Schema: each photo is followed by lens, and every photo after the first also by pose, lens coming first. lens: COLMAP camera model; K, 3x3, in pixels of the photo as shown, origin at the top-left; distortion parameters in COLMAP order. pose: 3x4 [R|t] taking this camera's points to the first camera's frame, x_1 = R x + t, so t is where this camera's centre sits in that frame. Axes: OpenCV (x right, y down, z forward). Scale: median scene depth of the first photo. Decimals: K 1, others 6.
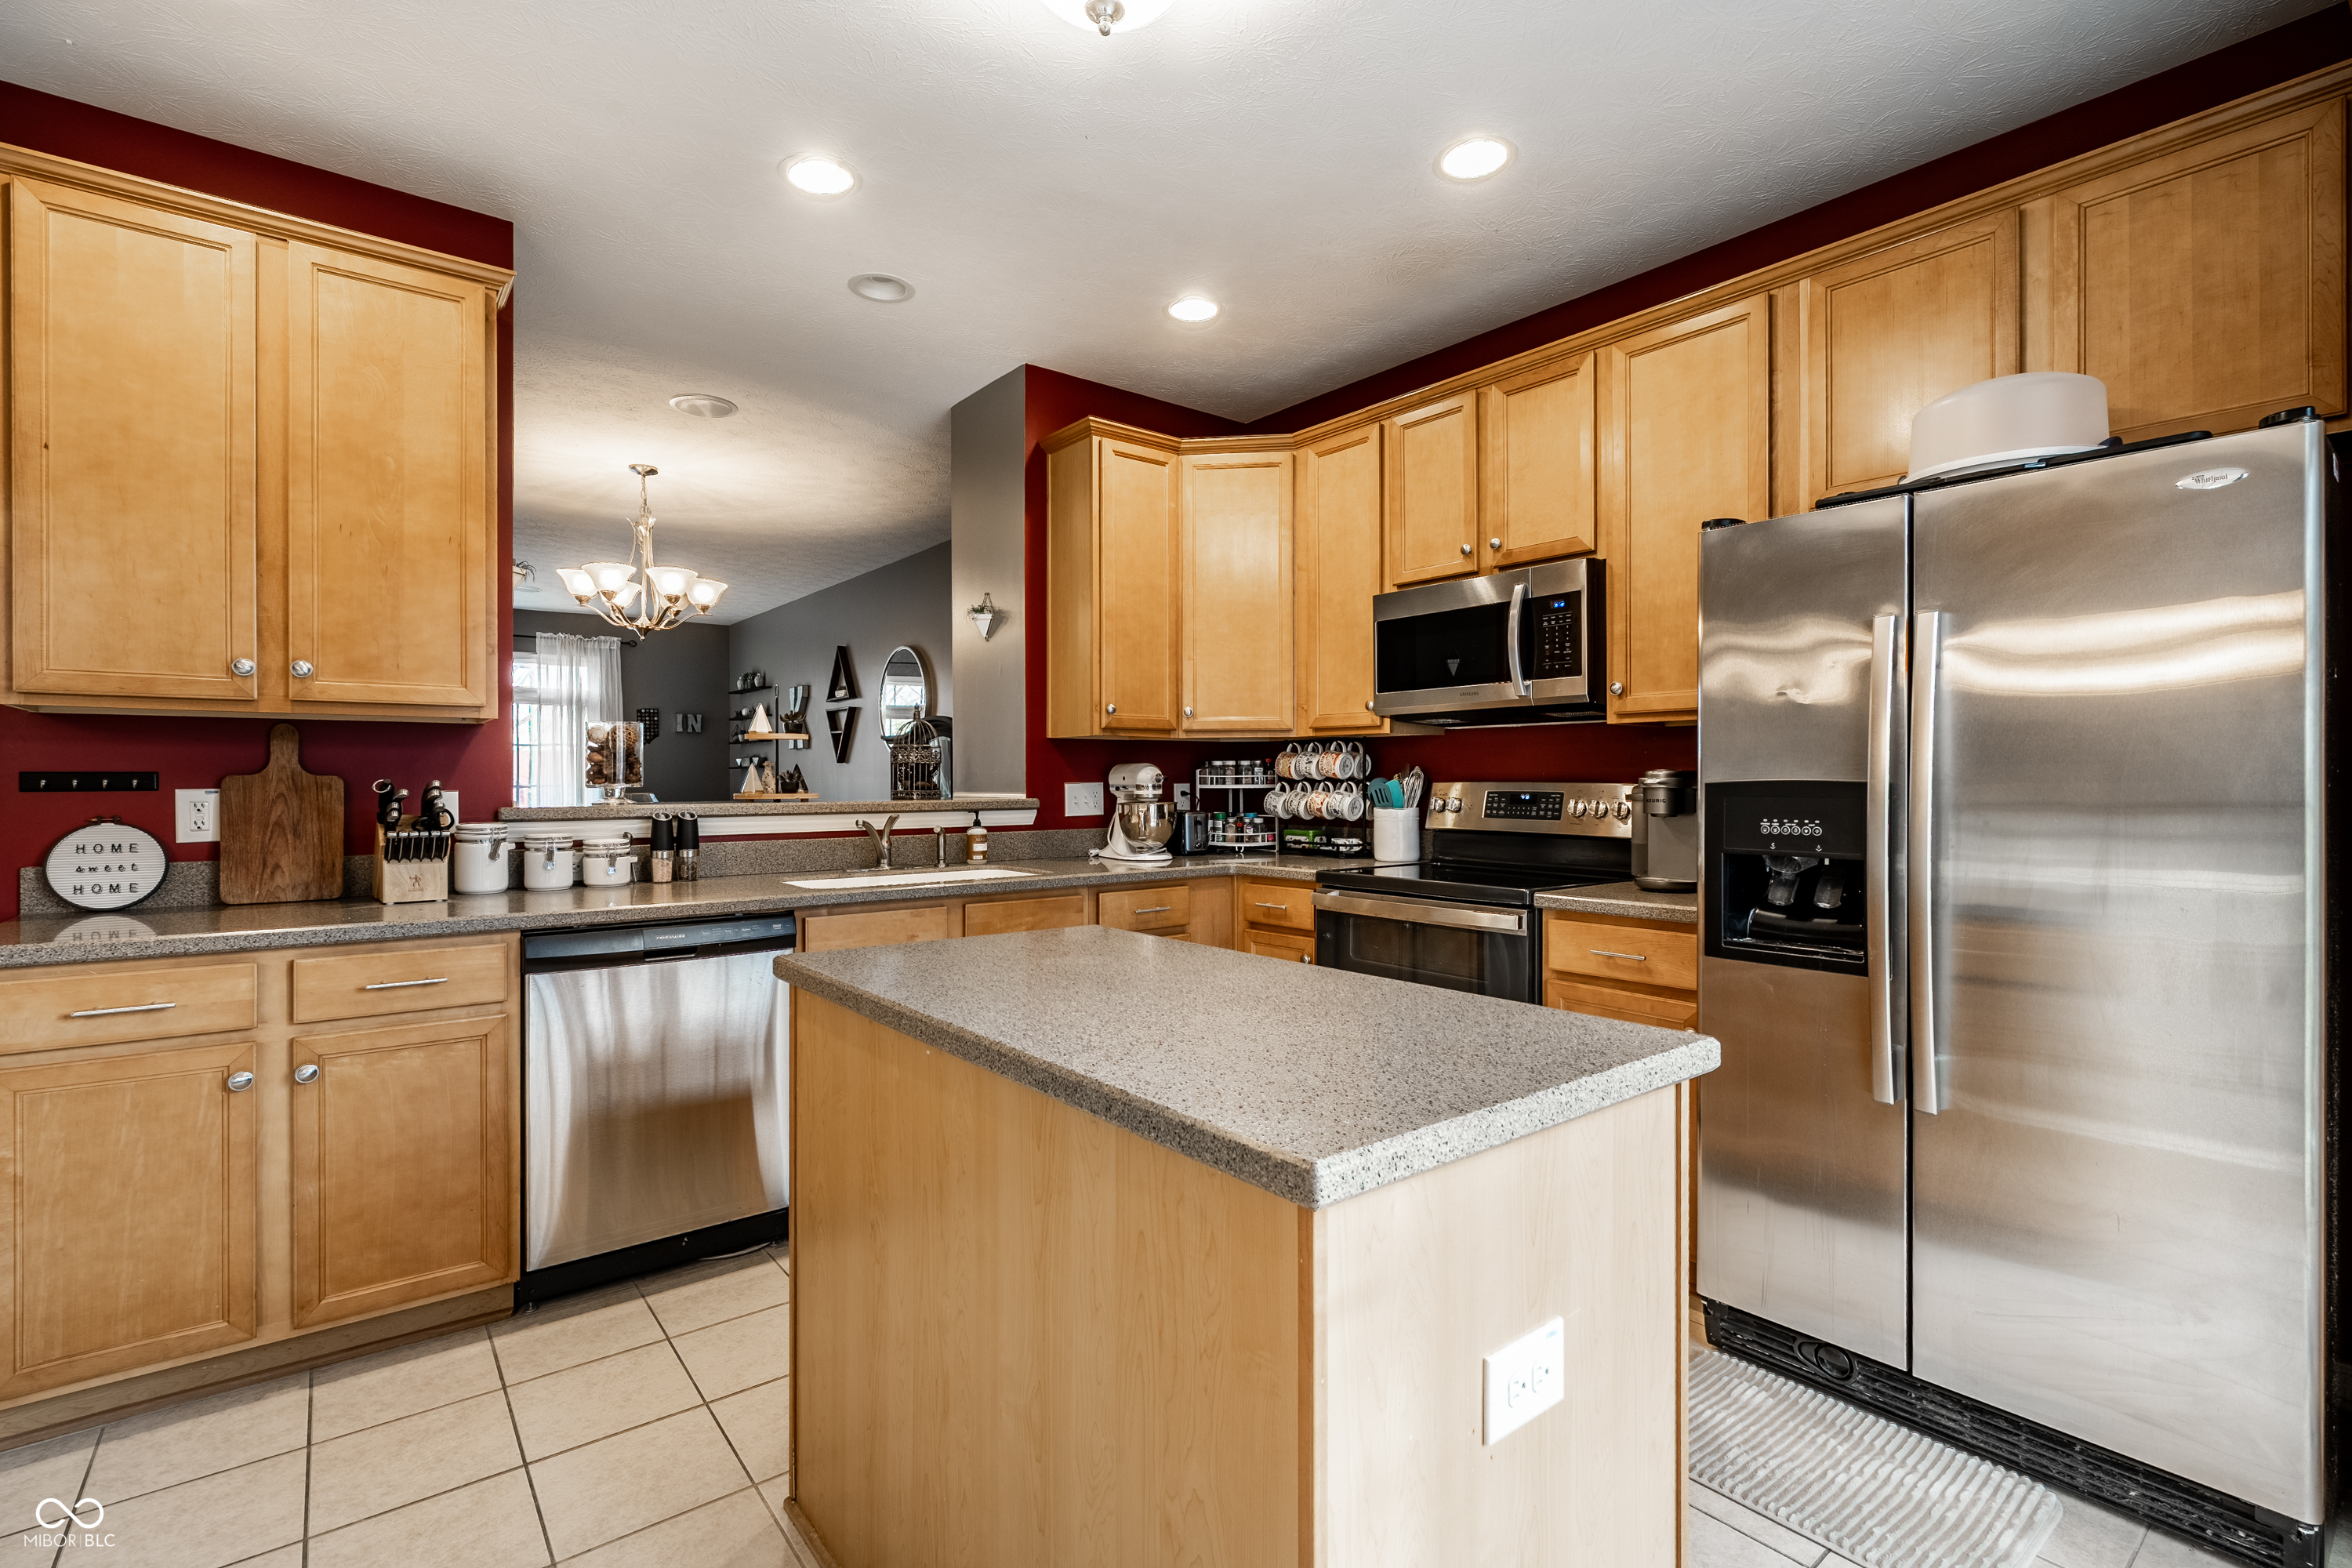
lens RADIAL K [[1062.1, 0, 1151.5], [0, 1062.1, 781.3], [0, 0, 1]] dist [-0.006672, 0.001424]
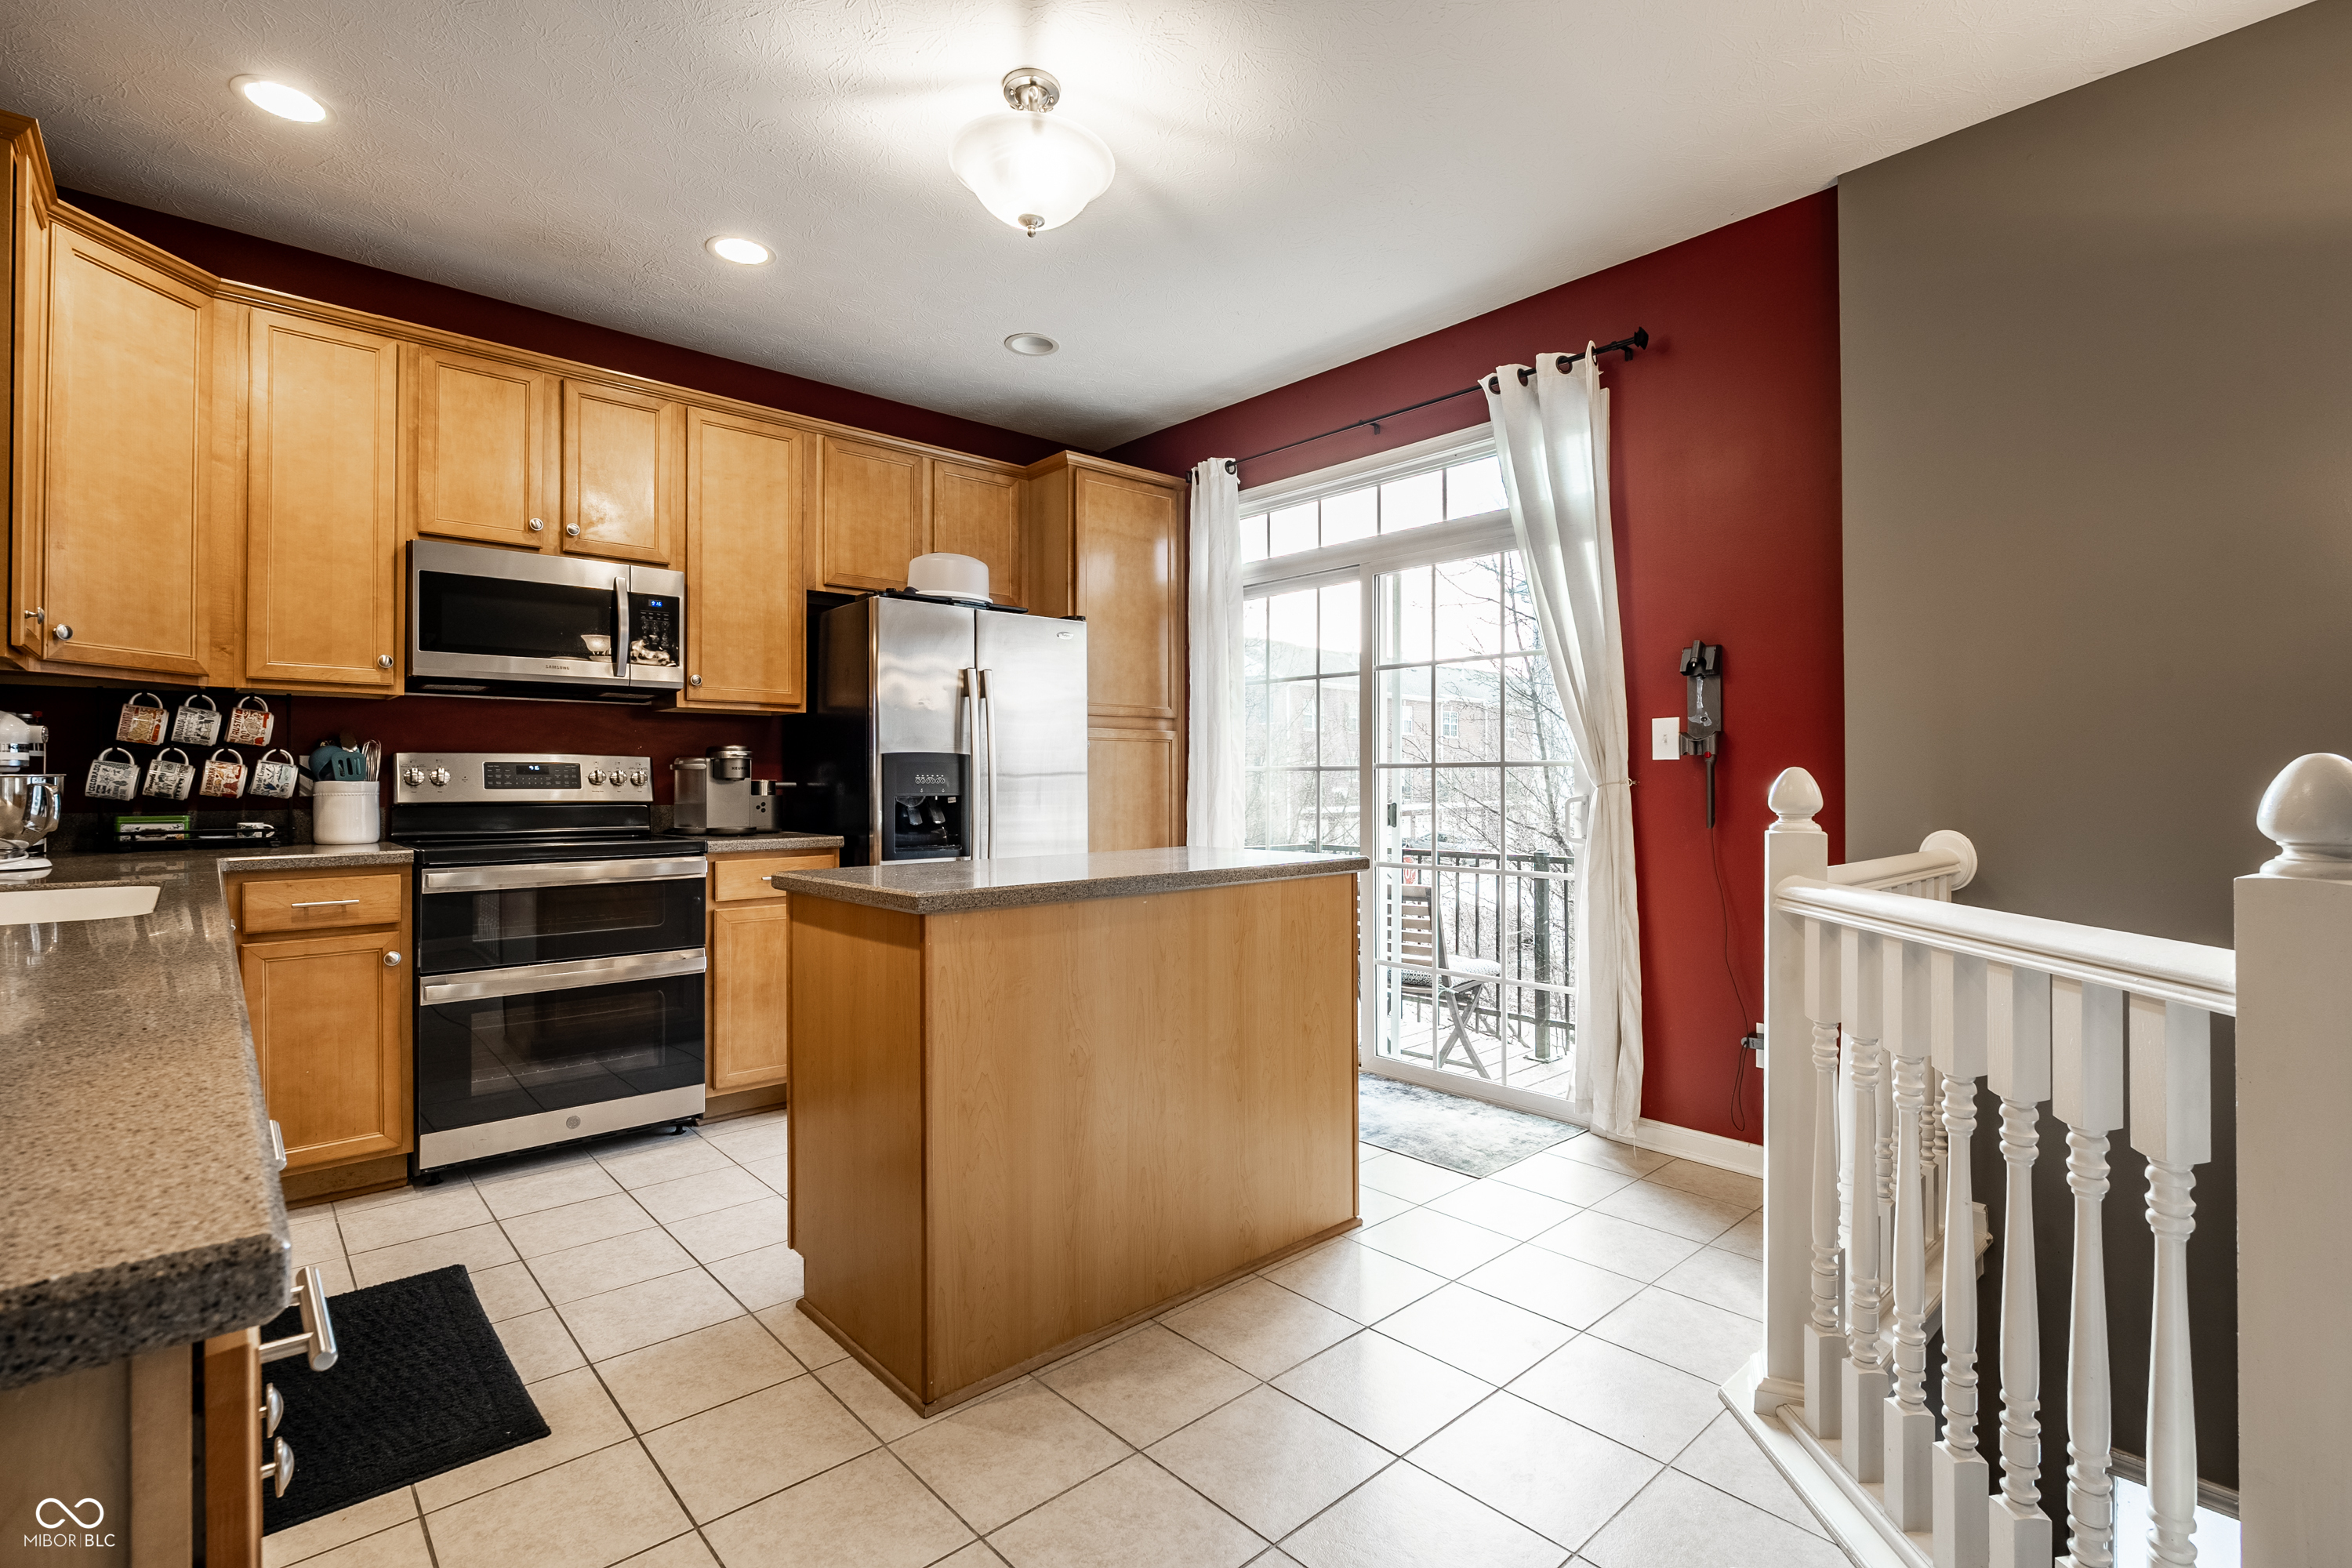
lens RADIAL K [[1114.2, 0, 1173.4], [0, 1114.2, 775.6], [0, 0, 1]] dist [0.003339, -0.000178]
pose [[-0.077369, 0.005869, 0.996985, -0.739349], [0.002379, 0.999981, -0.005702, 0.028162], [-0.997000, 0.001931, -0.077381, 0.421596]]
